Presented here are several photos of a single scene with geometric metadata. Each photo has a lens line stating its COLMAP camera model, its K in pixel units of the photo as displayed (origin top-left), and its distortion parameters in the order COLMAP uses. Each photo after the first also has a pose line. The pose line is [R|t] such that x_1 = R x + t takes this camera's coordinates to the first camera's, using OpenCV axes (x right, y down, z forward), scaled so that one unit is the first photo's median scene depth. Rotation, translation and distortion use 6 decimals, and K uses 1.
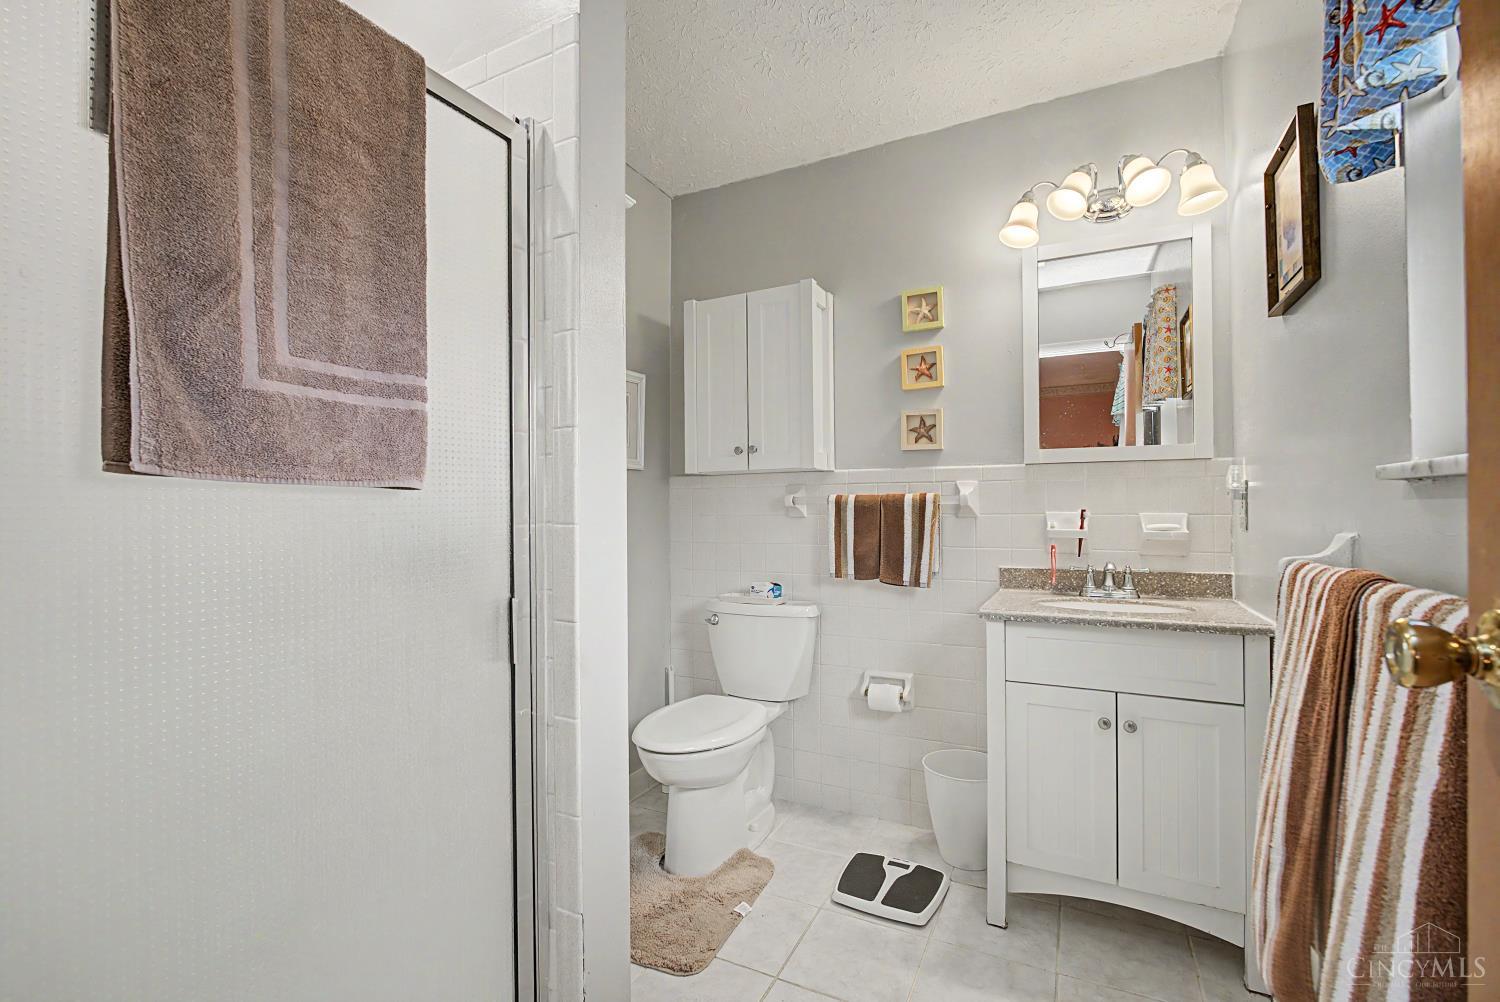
lens RADIAL K [[663.6, 0, 753.2], [0, 663.6, 499.2], [0, 0, 1]] dist [-0.000640, 0.001167]
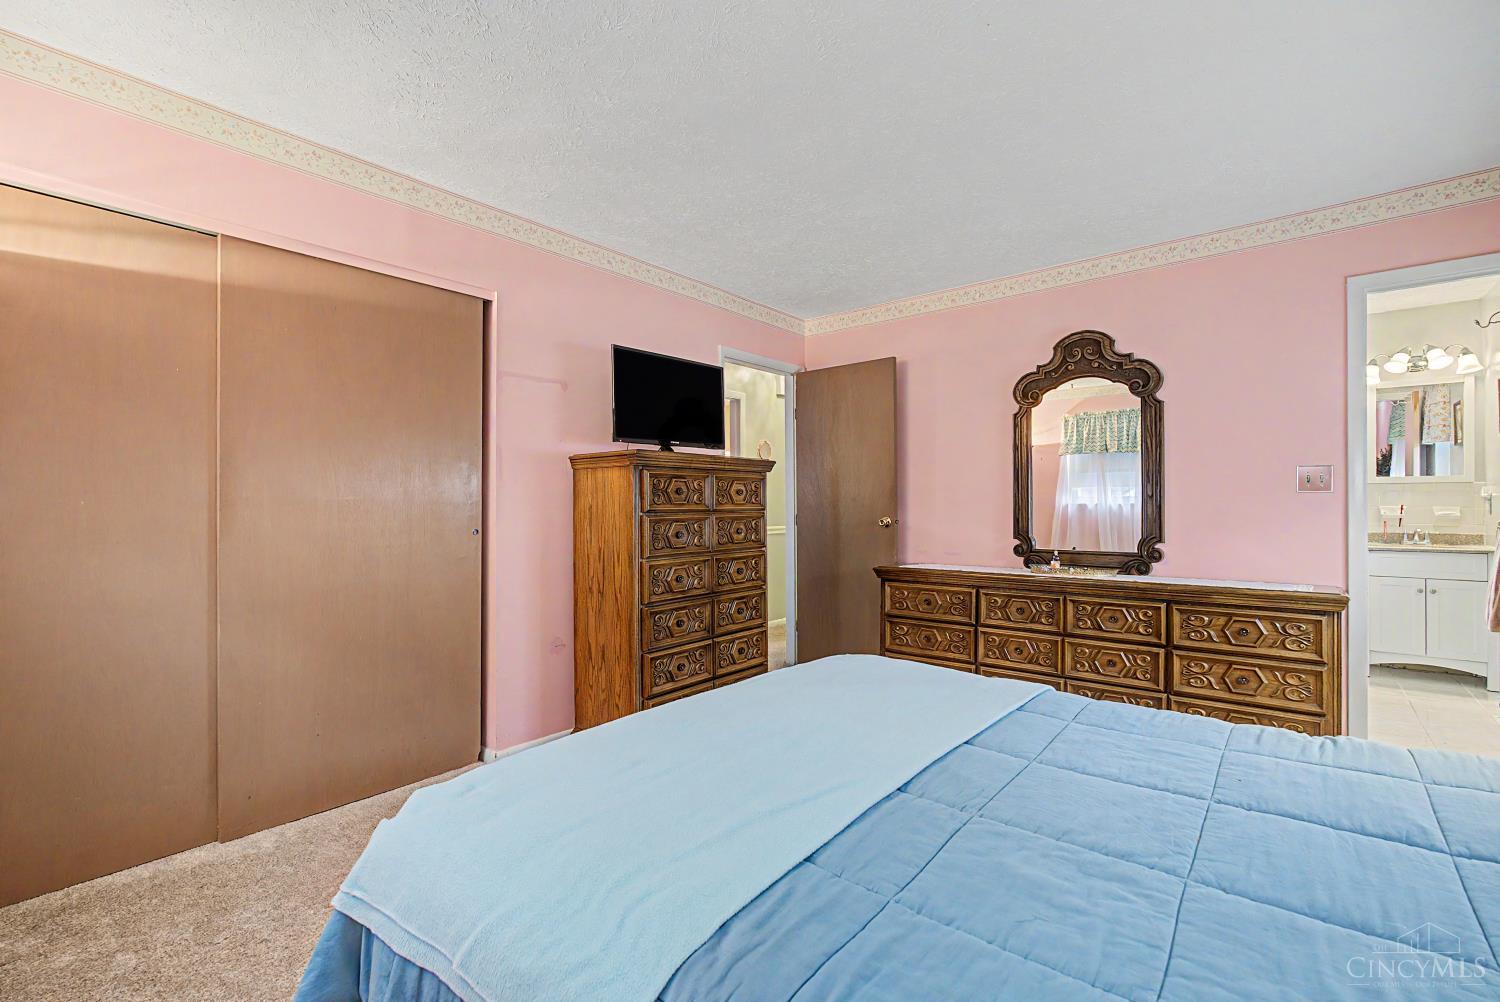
lens RADIAL K [[663.6, 0, 756.1], [0, 663.6, 508.6], [0, 0, 1]] dist [-0.000640, 0.001167]
pose [[0.976175, 0.001536, -0.216980, -1.156472], [0.001184, 0.999922, 0.012407, -0.003269], [0.216982, -0.012369, 0.976097, -1.671821]]
